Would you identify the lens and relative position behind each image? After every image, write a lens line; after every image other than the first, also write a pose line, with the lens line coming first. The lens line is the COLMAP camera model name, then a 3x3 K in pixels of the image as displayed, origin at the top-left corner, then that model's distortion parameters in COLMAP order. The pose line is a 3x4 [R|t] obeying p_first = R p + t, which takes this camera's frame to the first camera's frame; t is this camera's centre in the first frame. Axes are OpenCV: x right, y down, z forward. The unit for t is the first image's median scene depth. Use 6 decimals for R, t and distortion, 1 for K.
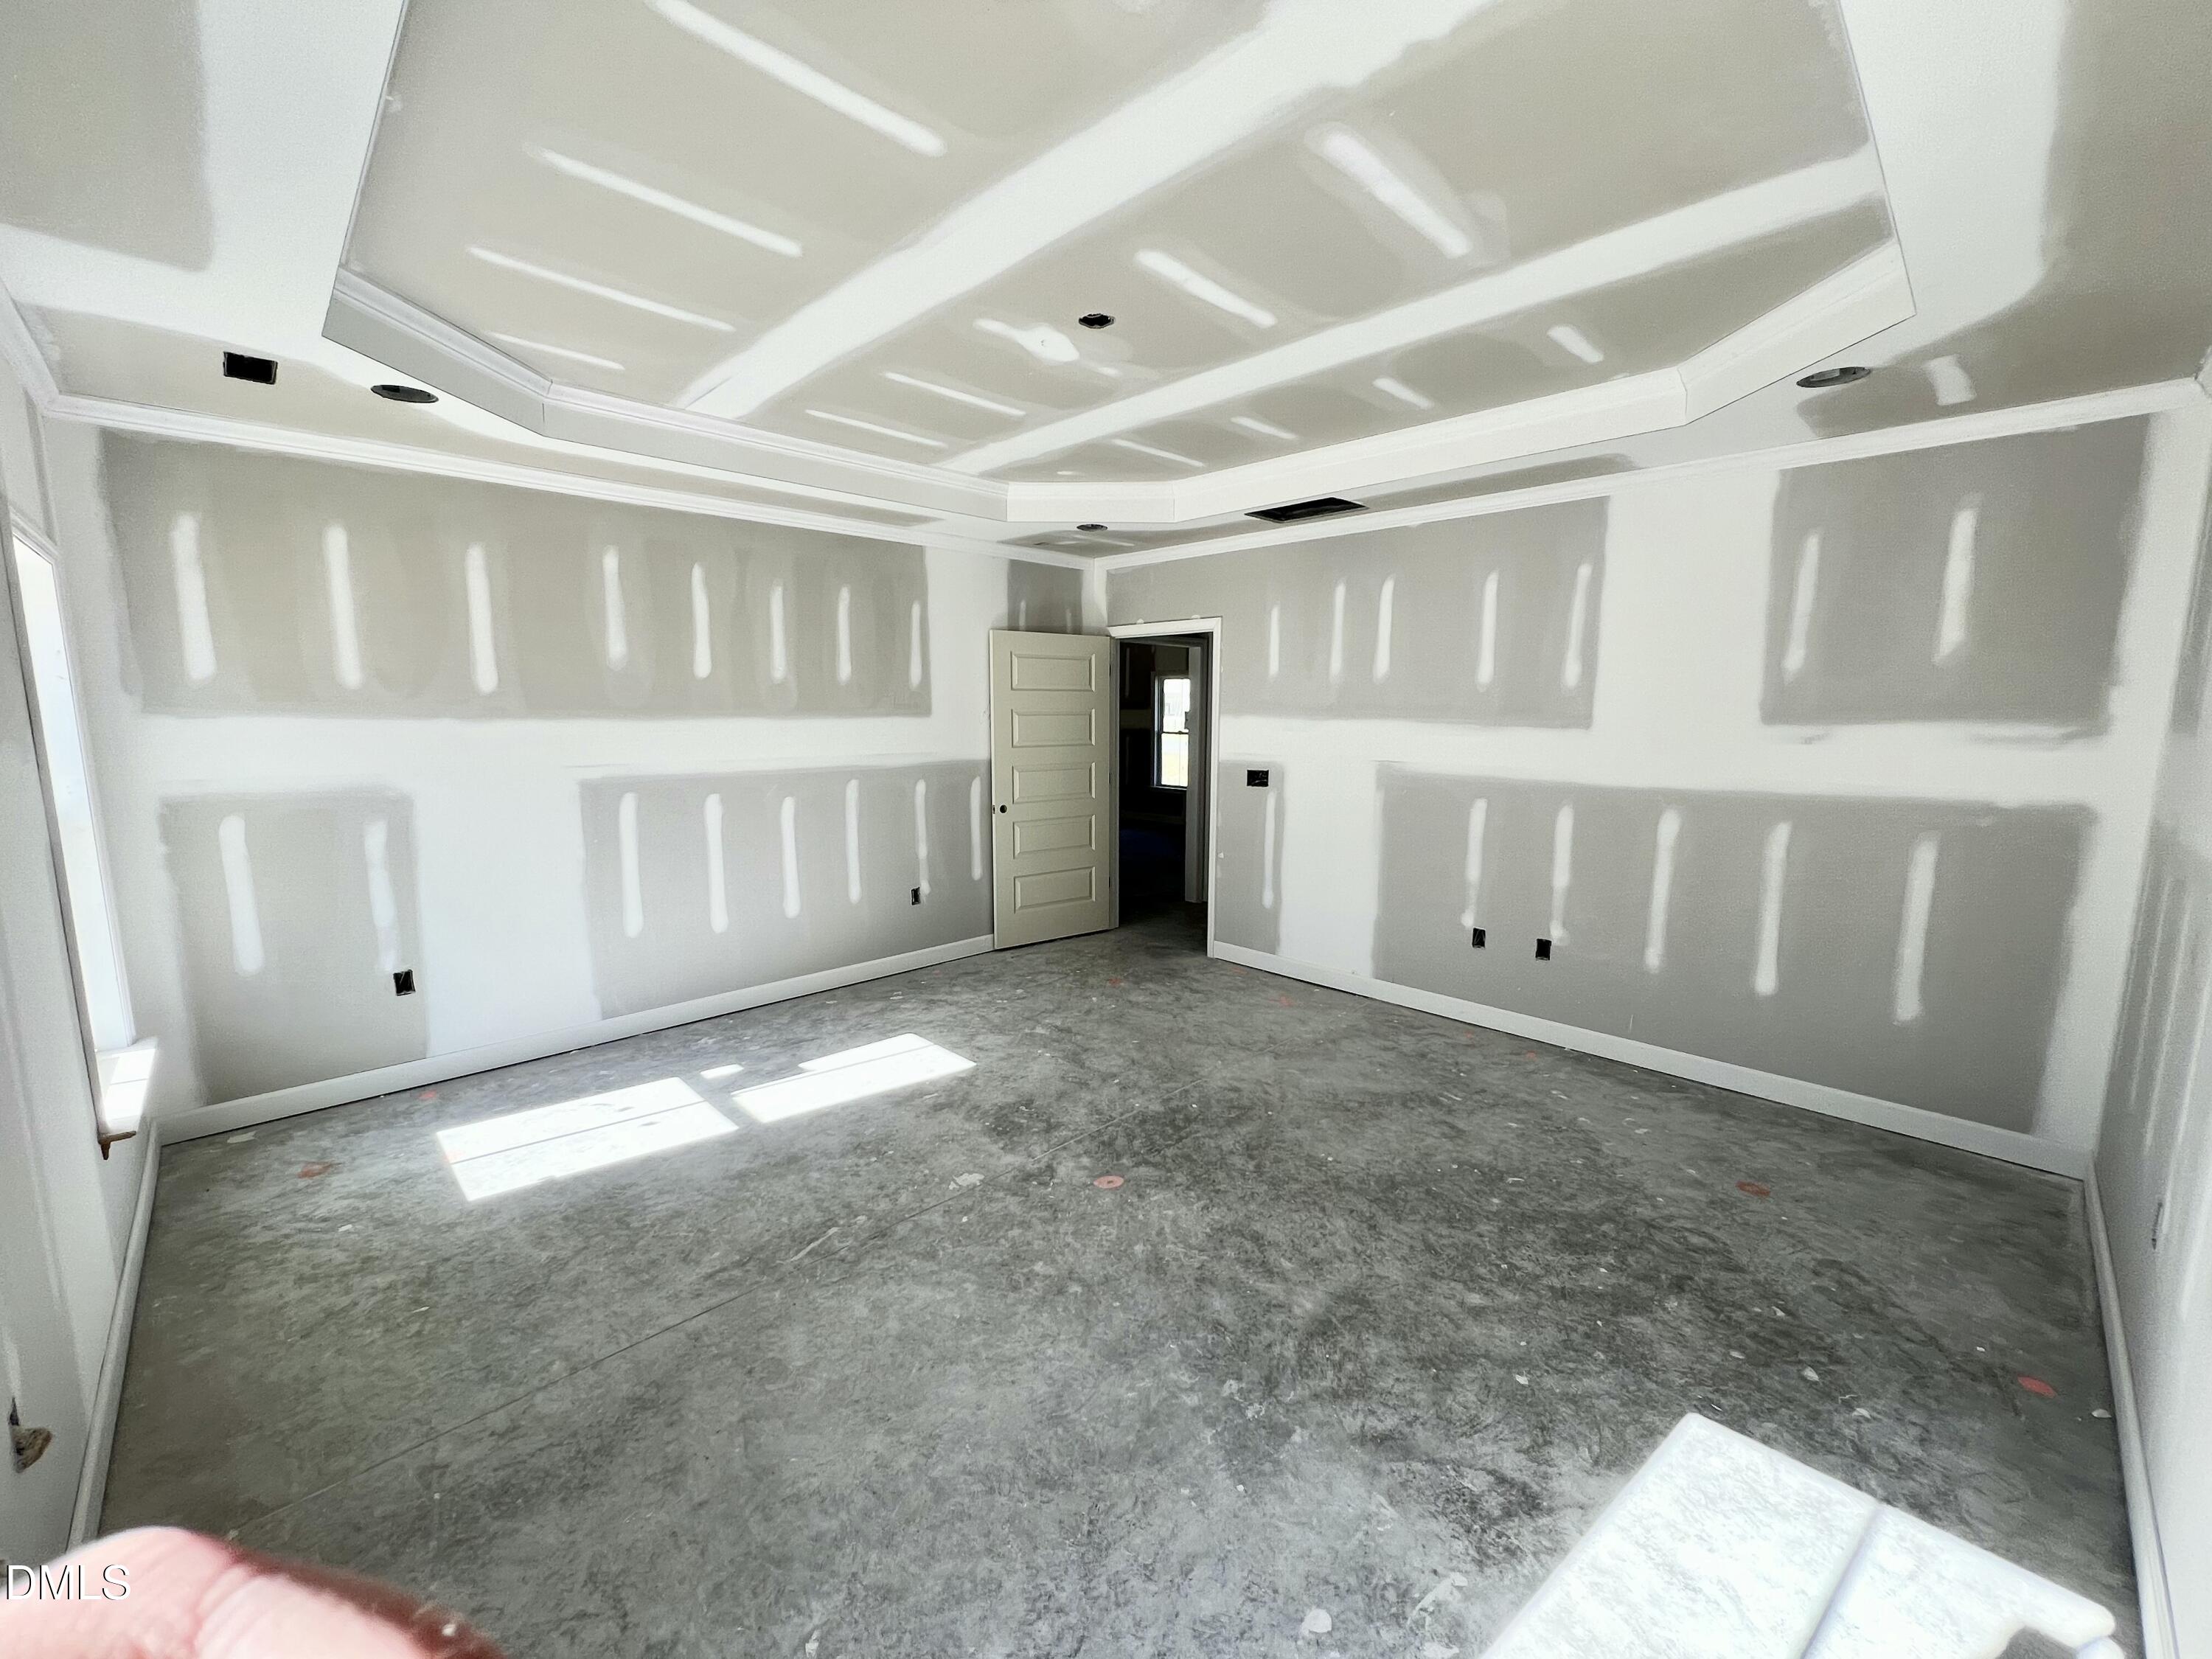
lens RADIAL K [[887.8, 0, 1100.1], [0, 887.8, 834.4], [0, 0, 1]] dist [0.000756, 0.000054]
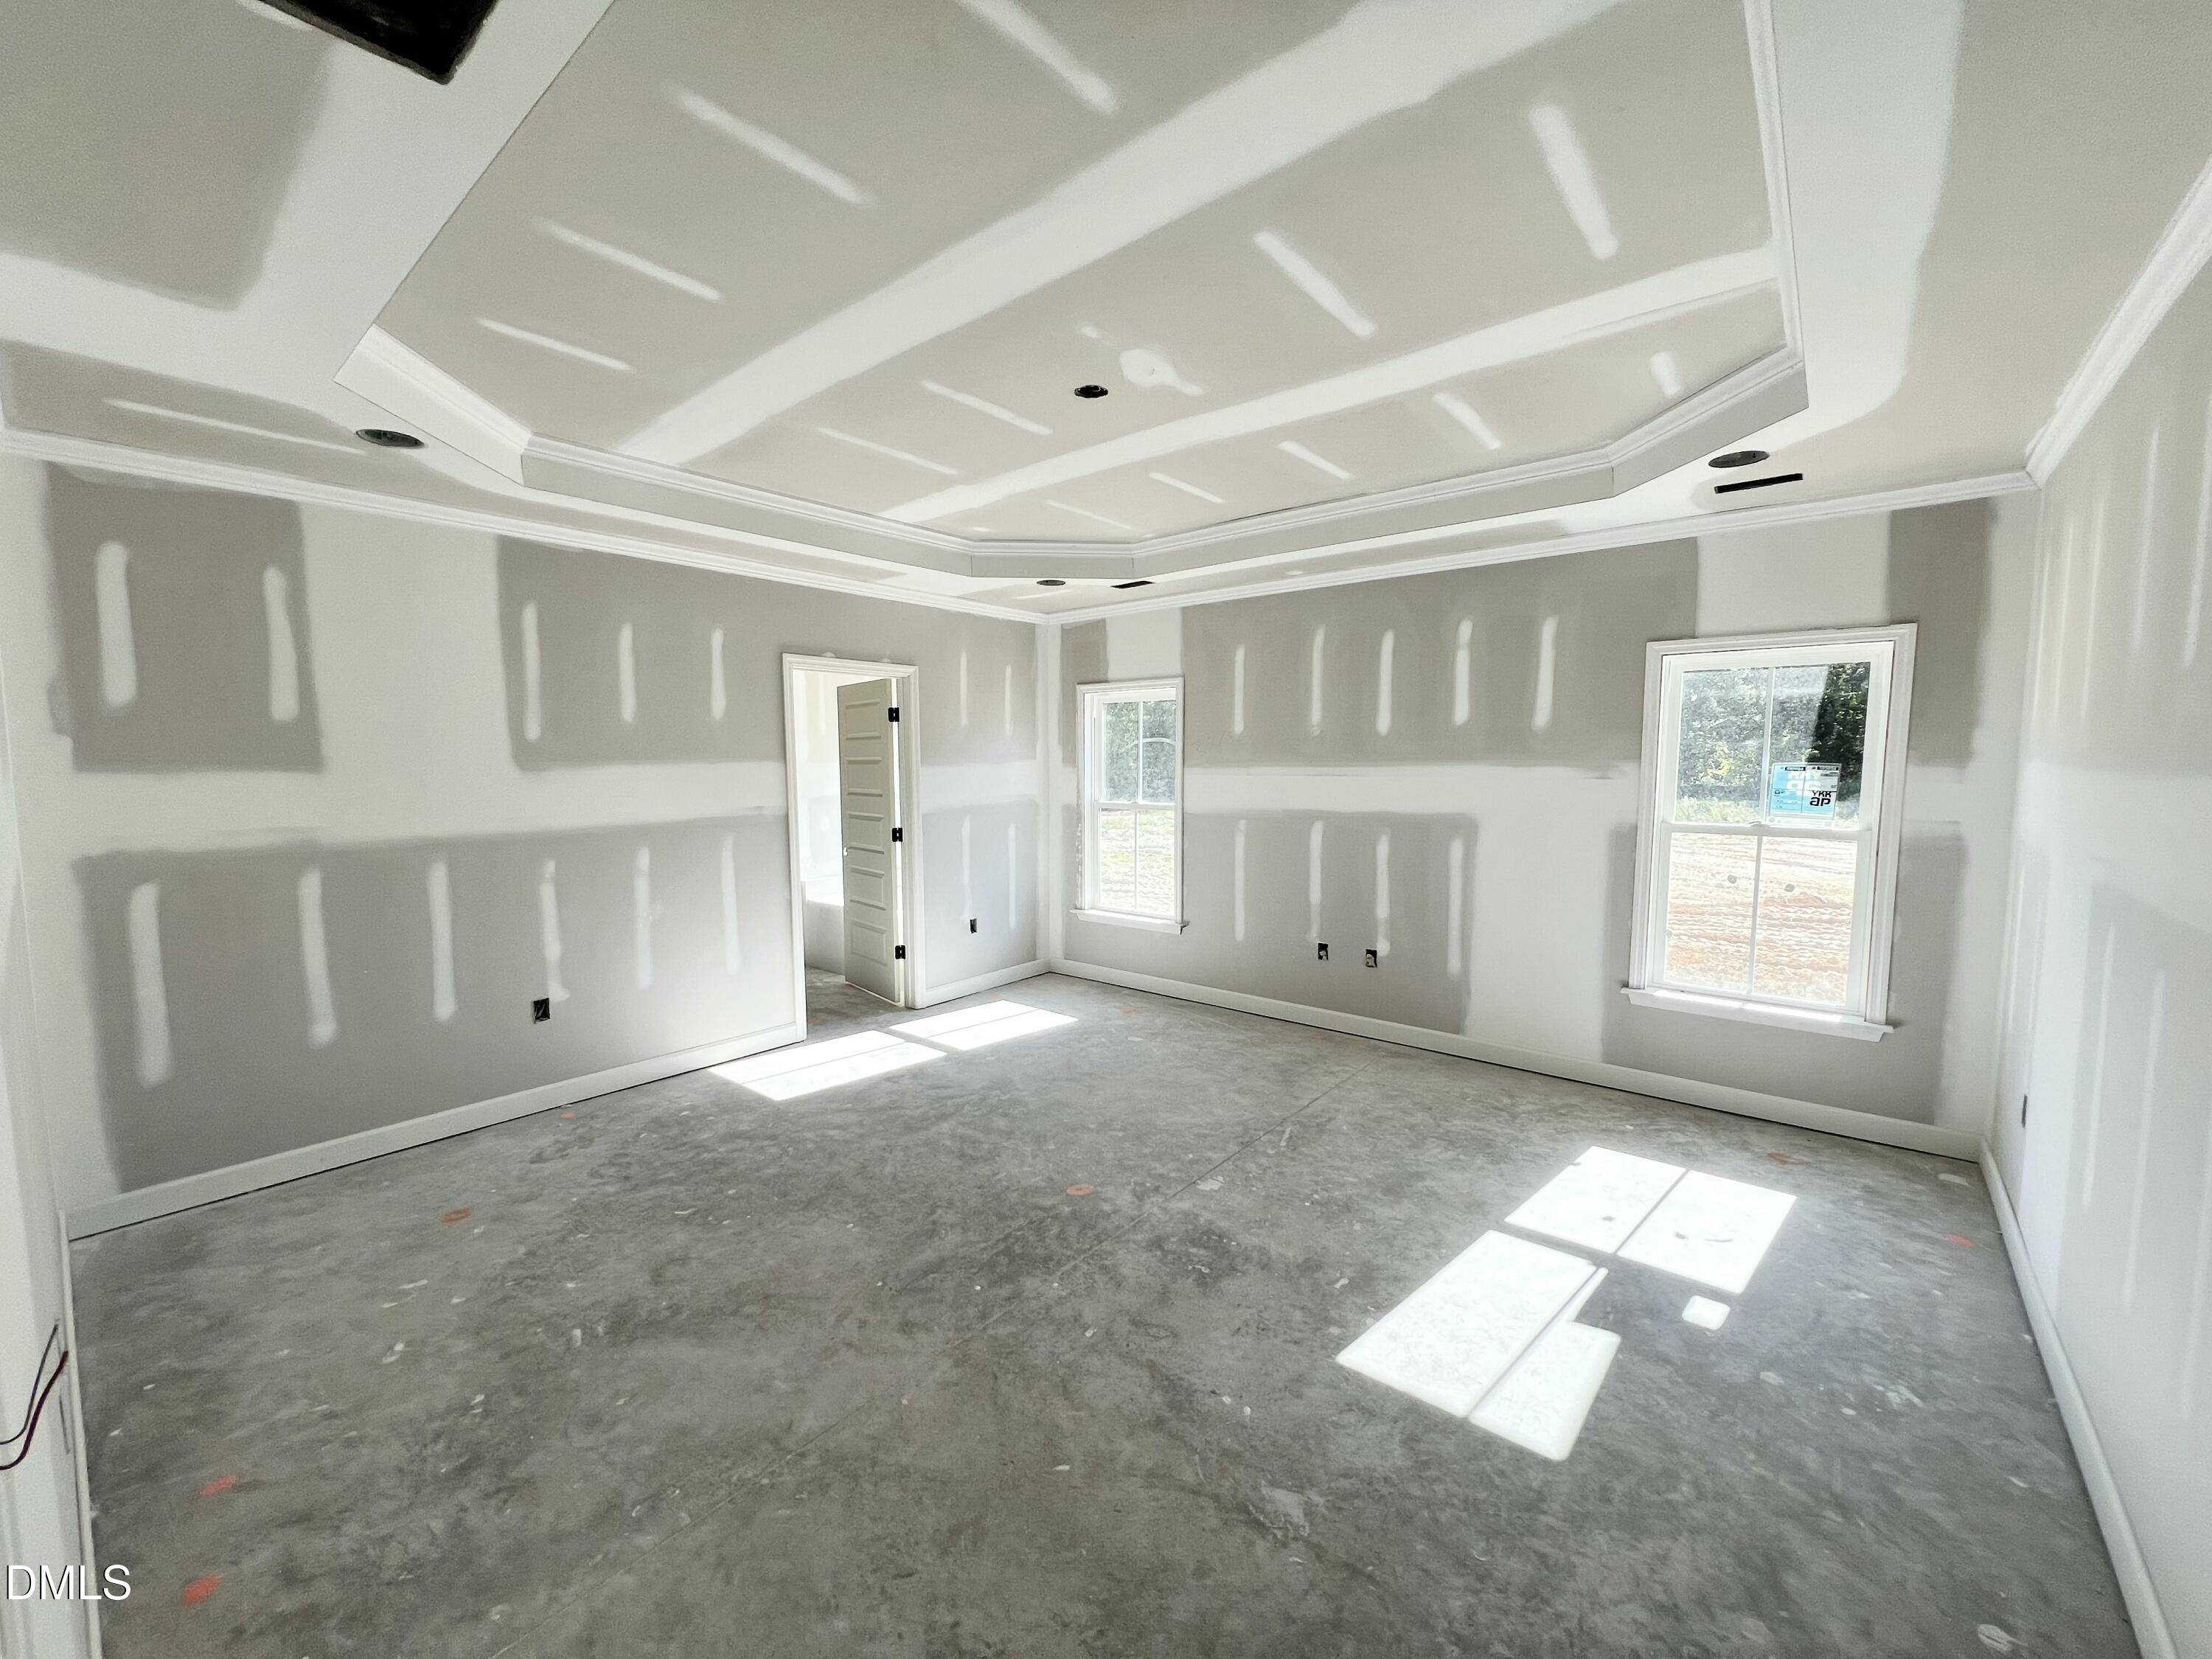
lens RADIAL K [[881.8, 0, 1101.0], [0, 881.8, 833.8], [0, 0, 1]] dist [-0.002019, 0.000128]
pose [[-0.994689, 0.010512, -0.102391, 0.084696], [-0.013203, 0.973523, 0.228209, -0.256740], [0.102079, 0.228349, -0.968213, 1.830021]]
